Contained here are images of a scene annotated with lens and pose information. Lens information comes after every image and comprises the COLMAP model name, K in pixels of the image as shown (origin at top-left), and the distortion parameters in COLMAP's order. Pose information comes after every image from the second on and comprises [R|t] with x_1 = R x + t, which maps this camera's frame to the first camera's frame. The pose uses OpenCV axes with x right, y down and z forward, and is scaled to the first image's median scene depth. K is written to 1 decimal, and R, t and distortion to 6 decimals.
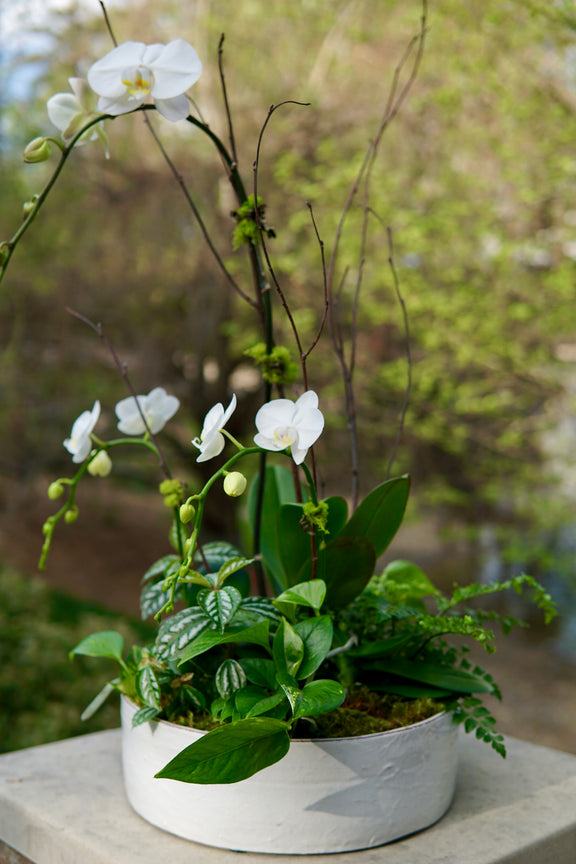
lens RADIAL K [[1220.0, 0, 283.0], [0, 1220.0, 458.3], [0, 0, 1]] dist [-0.114168, 0.000000]
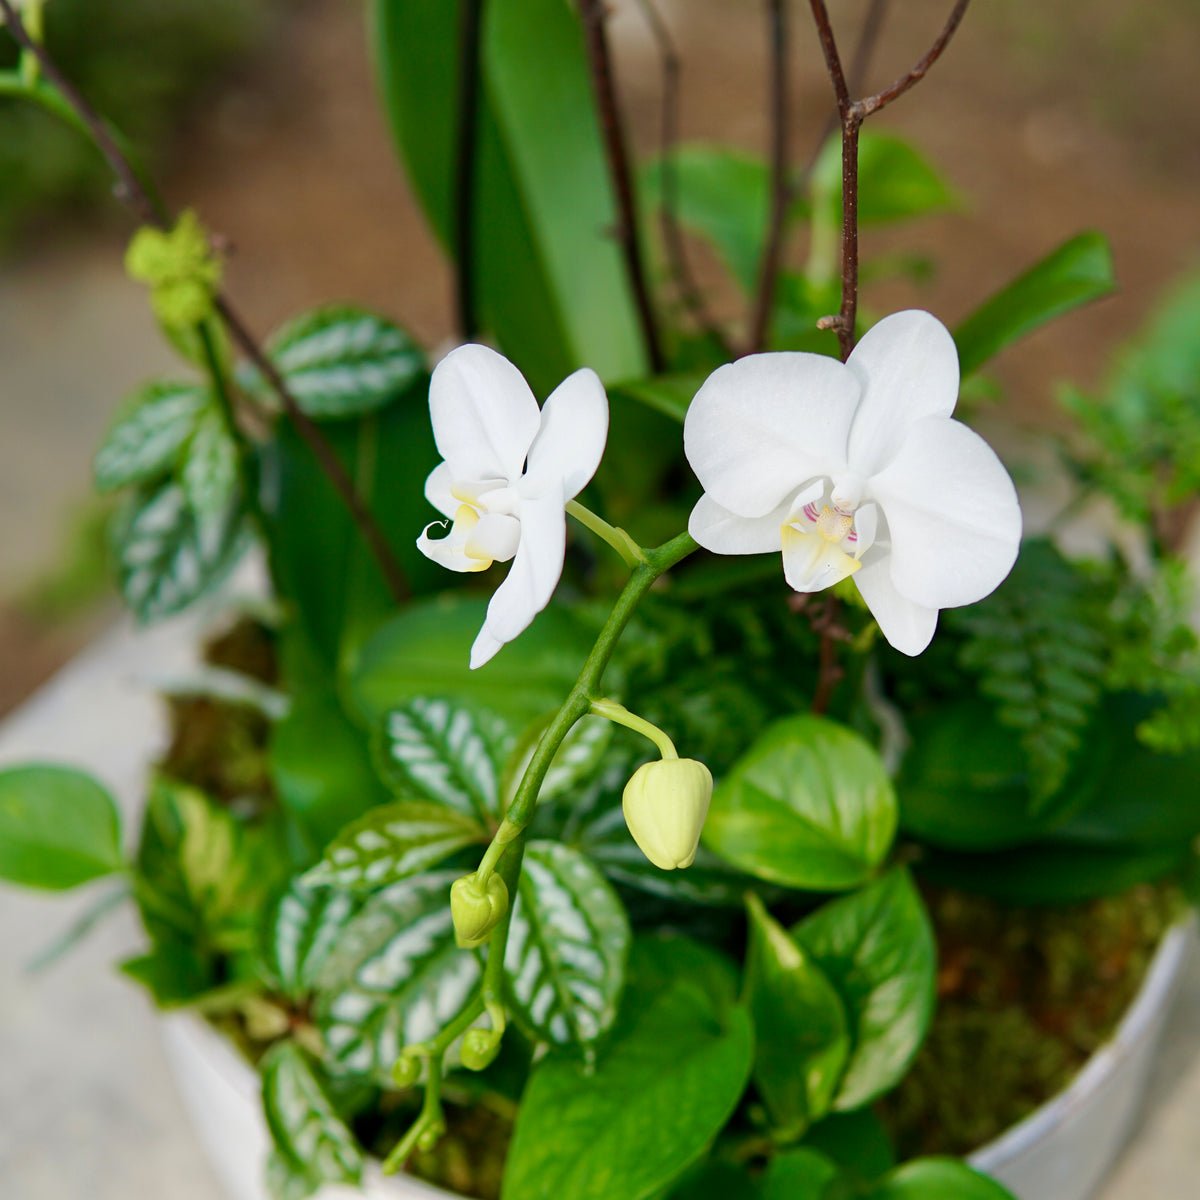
lens RADIAL K [[2539.2, 0, 588.3], [0, 2539.2, 646.4], [0, 0, 1]] dist [-0.109825, 0.000000]
pose [[0.972725, -0.182542, 0.143121, -0.112898], [0.047029, 0.759393, 0.648931, -0.307408], [-0.227142, -0.624500, 0.747265, 0.596133]]
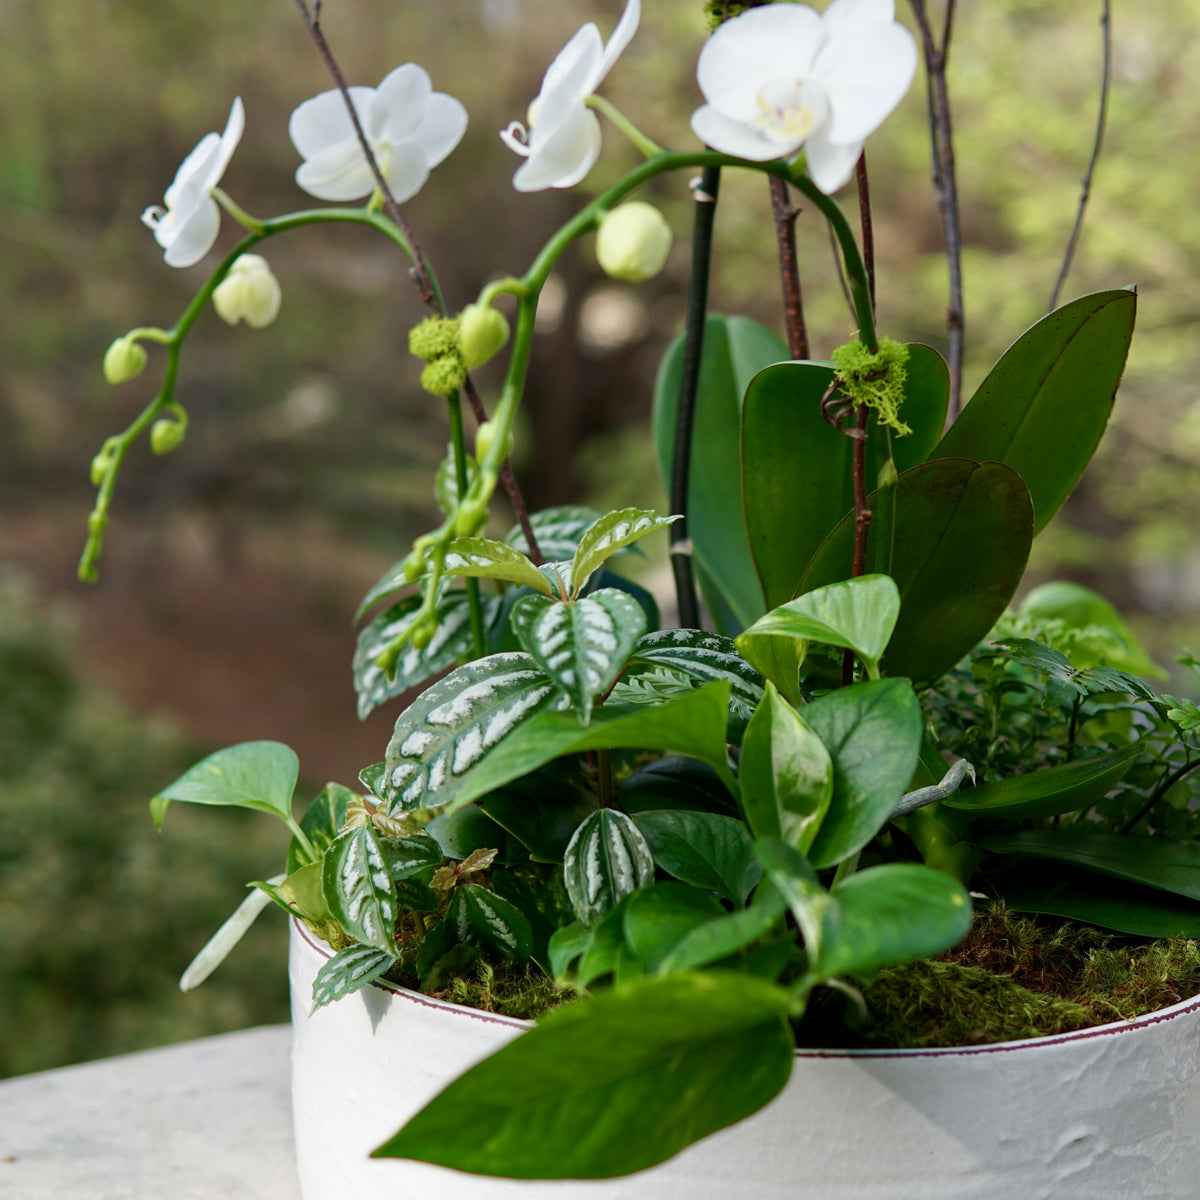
lens RADIAL K [[2539.2, 0, 600.8], [0, 2539.2, 583.7], [0, 0, 1]] dist [-0.109825, 0.000000]
pose [[0.999216, 0.013998, -0.037044, -0.020426], [-0.012745, 0.999345, 0.033863, 0.080683], [0.037494, -0.033364, 0.998740, 0.308540]]
